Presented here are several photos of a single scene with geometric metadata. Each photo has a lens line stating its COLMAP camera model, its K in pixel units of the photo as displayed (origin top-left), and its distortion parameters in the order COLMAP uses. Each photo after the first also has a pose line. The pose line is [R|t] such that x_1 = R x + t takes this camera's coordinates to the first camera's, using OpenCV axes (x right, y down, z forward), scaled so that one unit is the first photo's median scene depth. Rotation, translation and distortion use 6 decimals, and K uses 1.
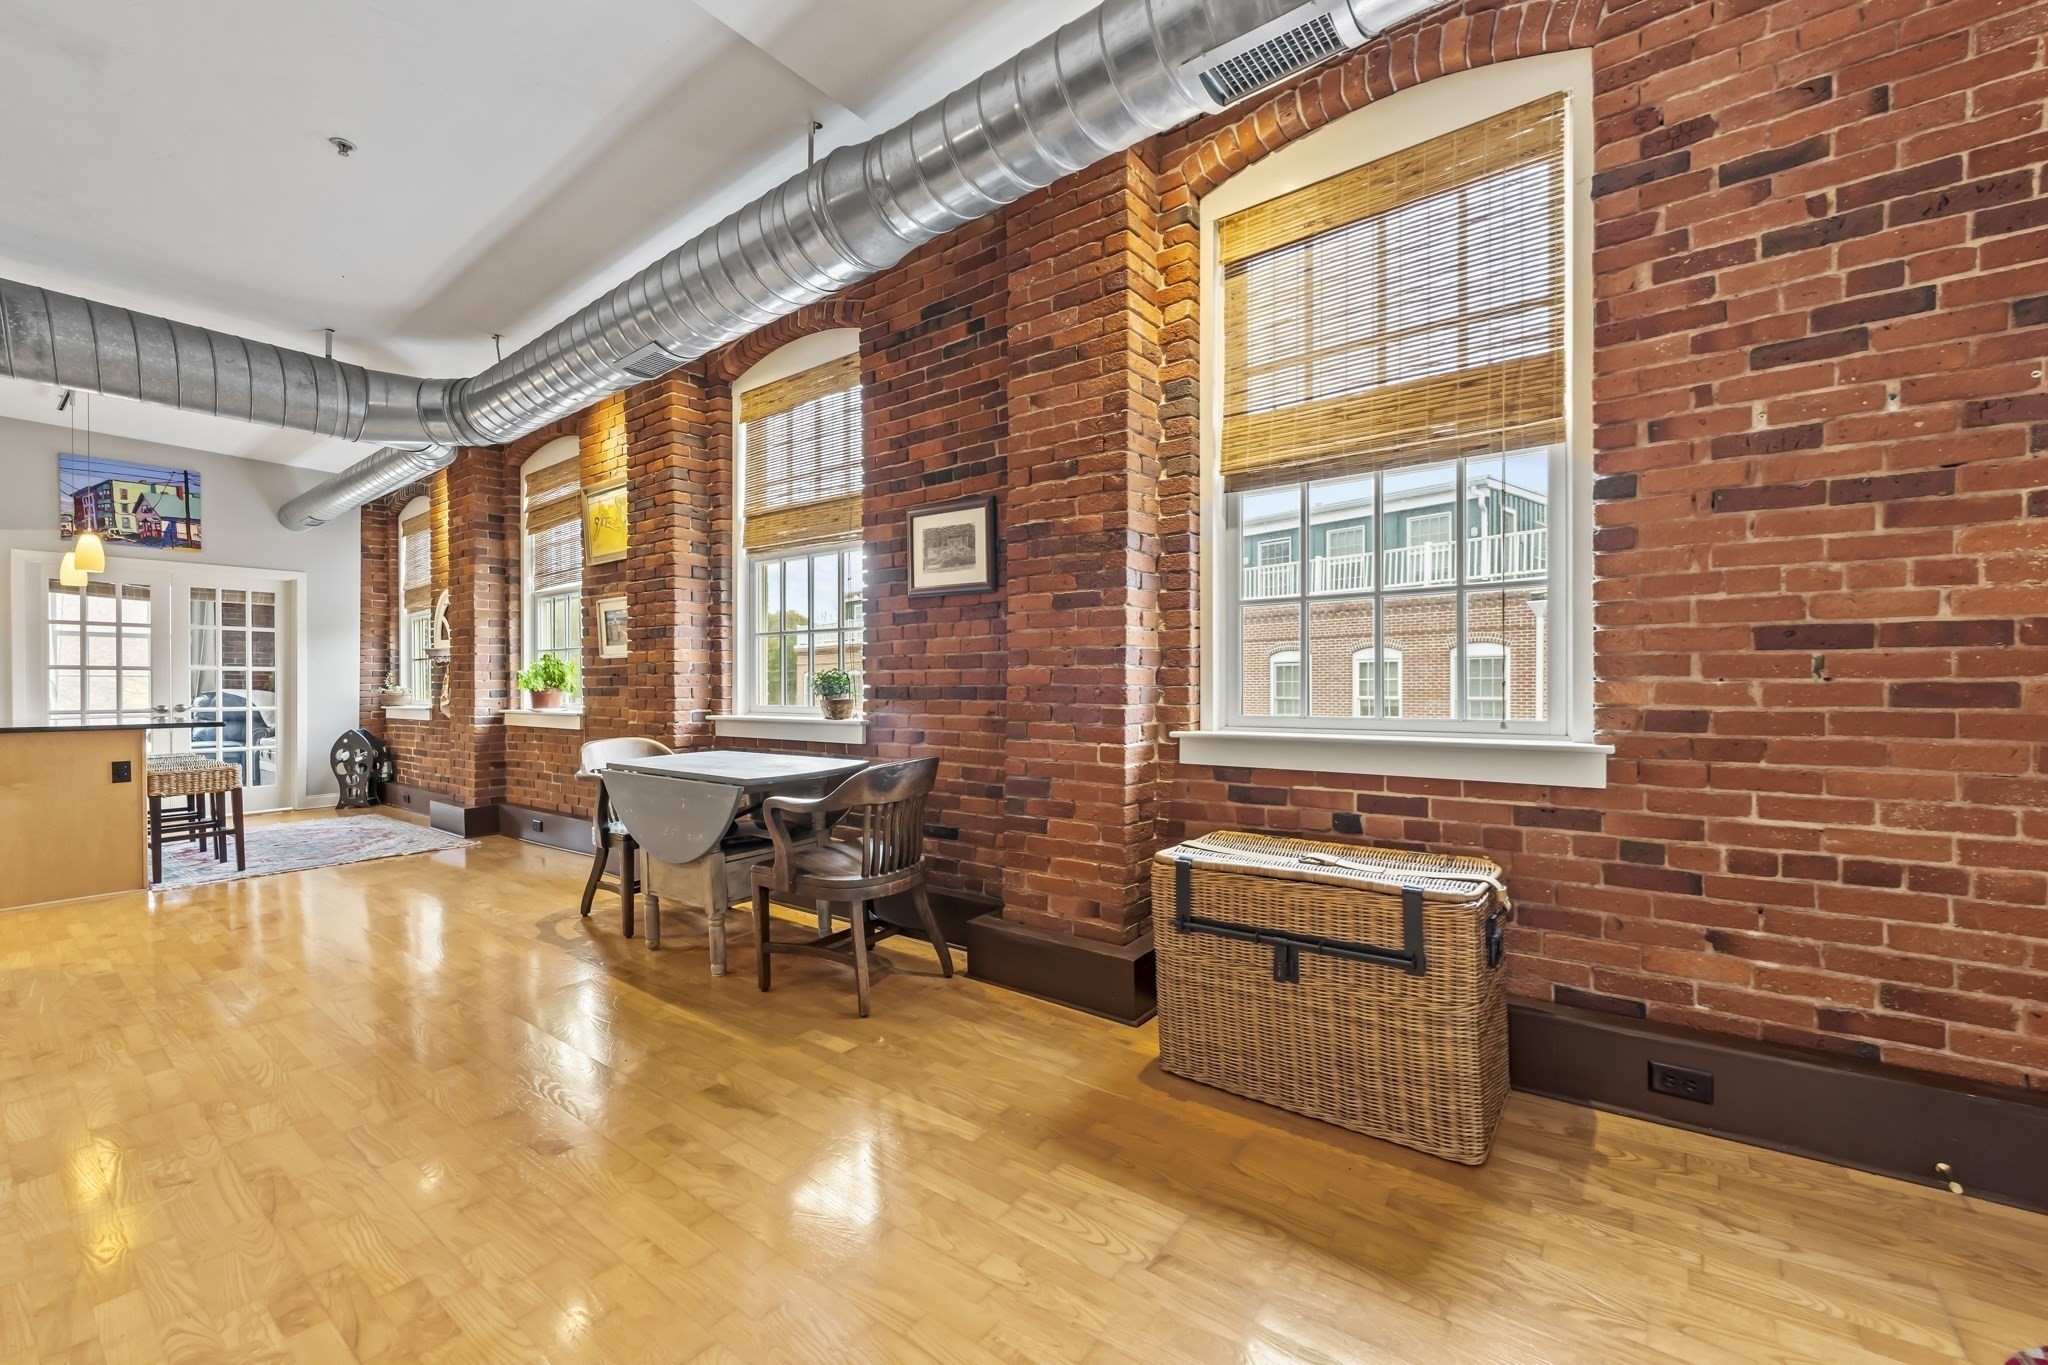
lens RADIAL K [[832.5, 0, 1020.6], [0, 832.5, 690.6], [0, 0, 1]] dist [-0.001150, -0.000313]
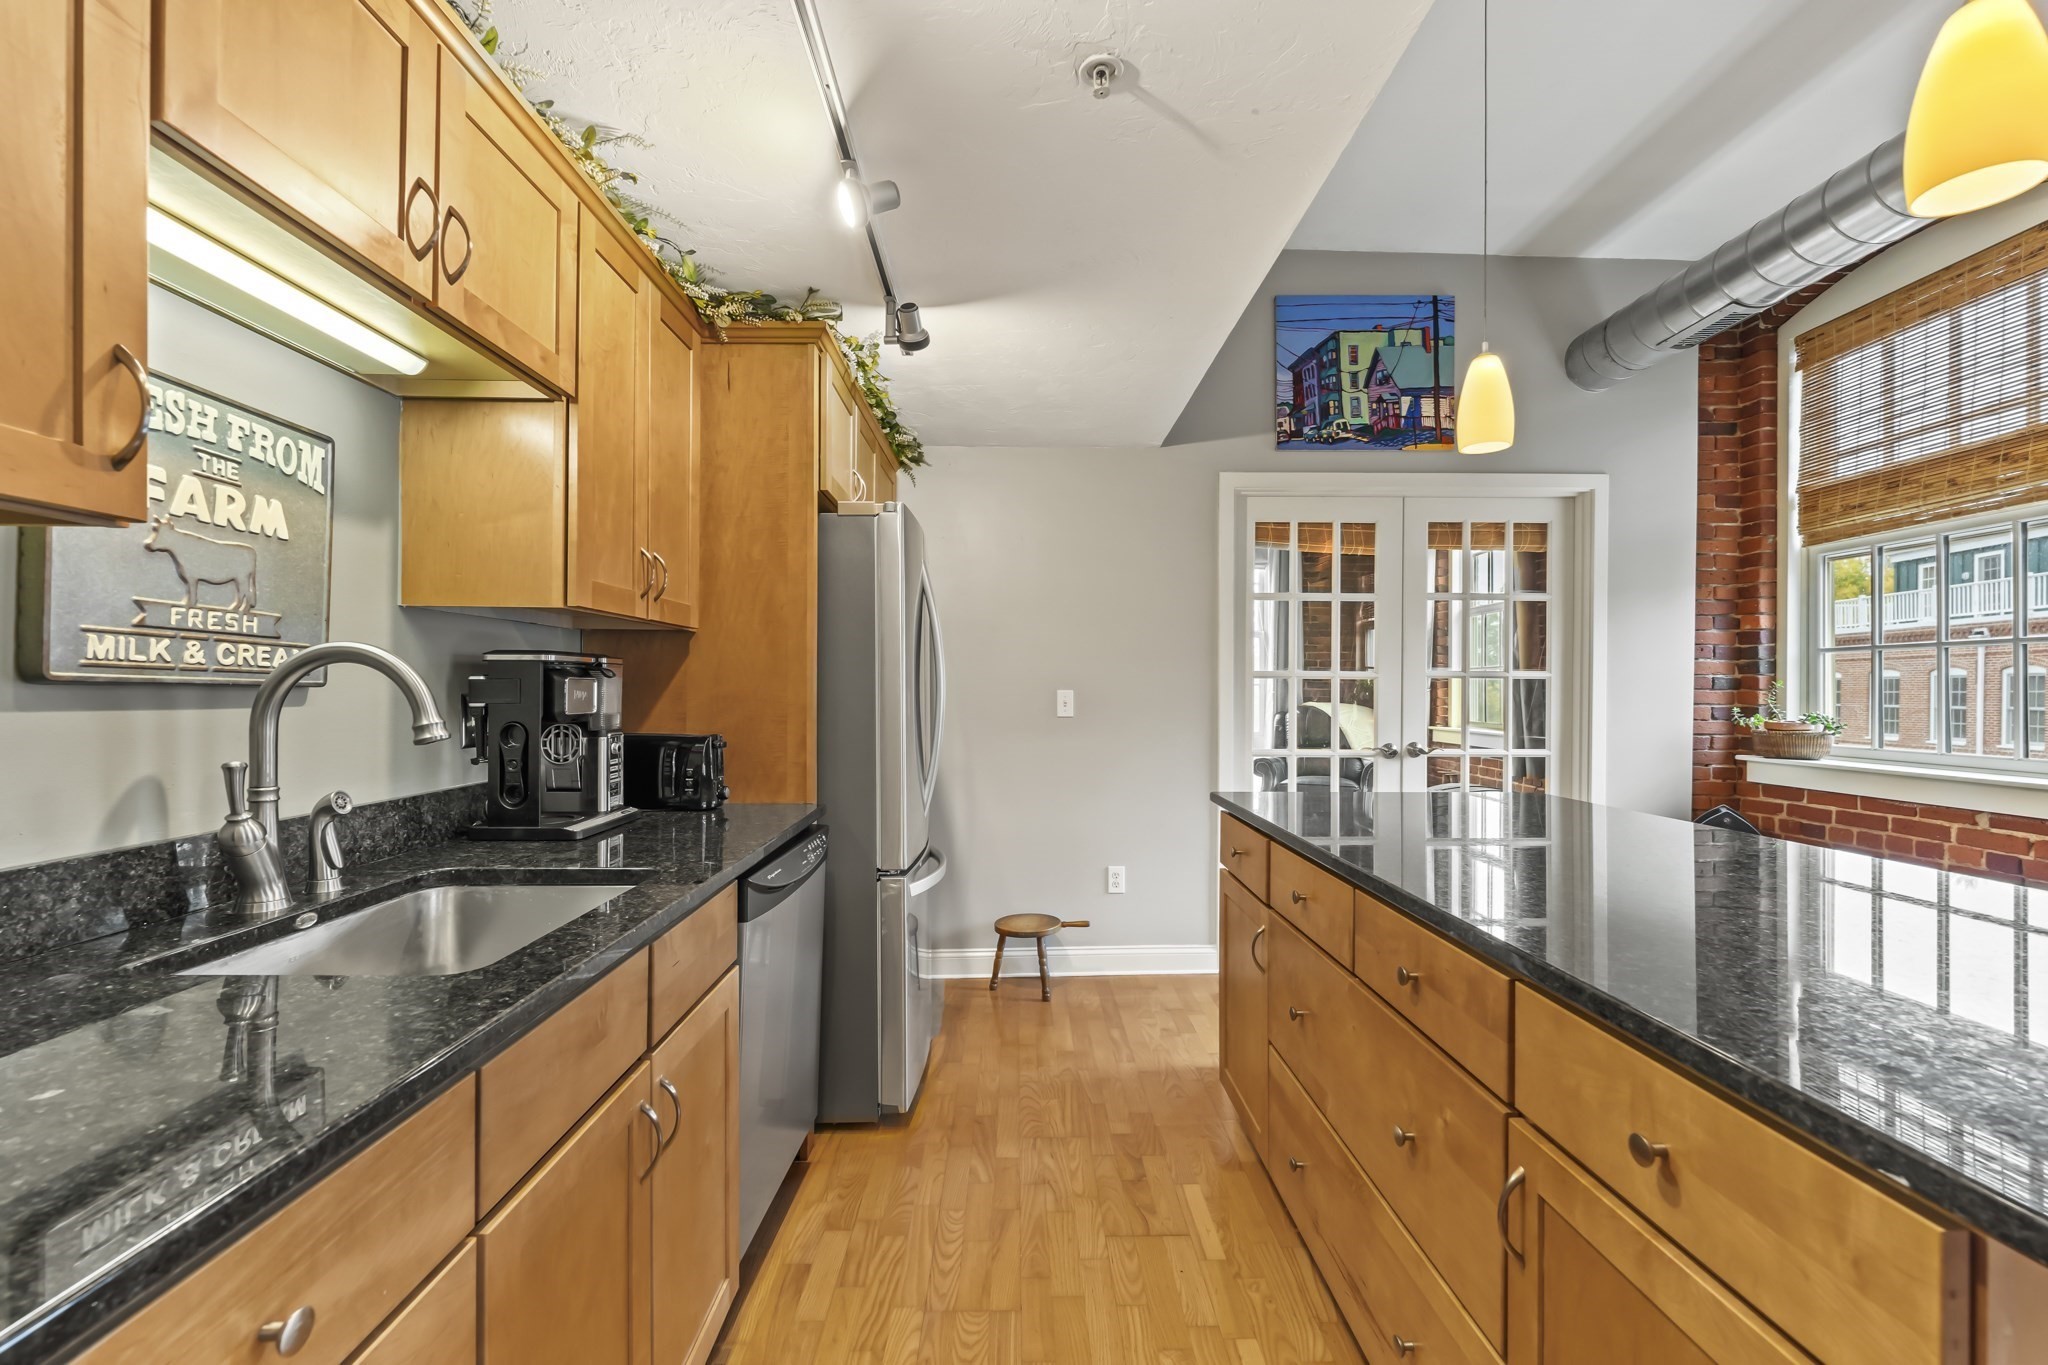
lens RADIAL K [[832.5, 0, 1022.0], [0, 832.5, 686.6], [0, 0, 1]] dist [-0.001150, -0.000313]
pose [[0.614627, 0.003771, -0.788809, -0.749371], [-0.010825, 0.999935, -0.003654, -0.014535], [0.788744, 0.010785, 0.614628, 0.475865]]
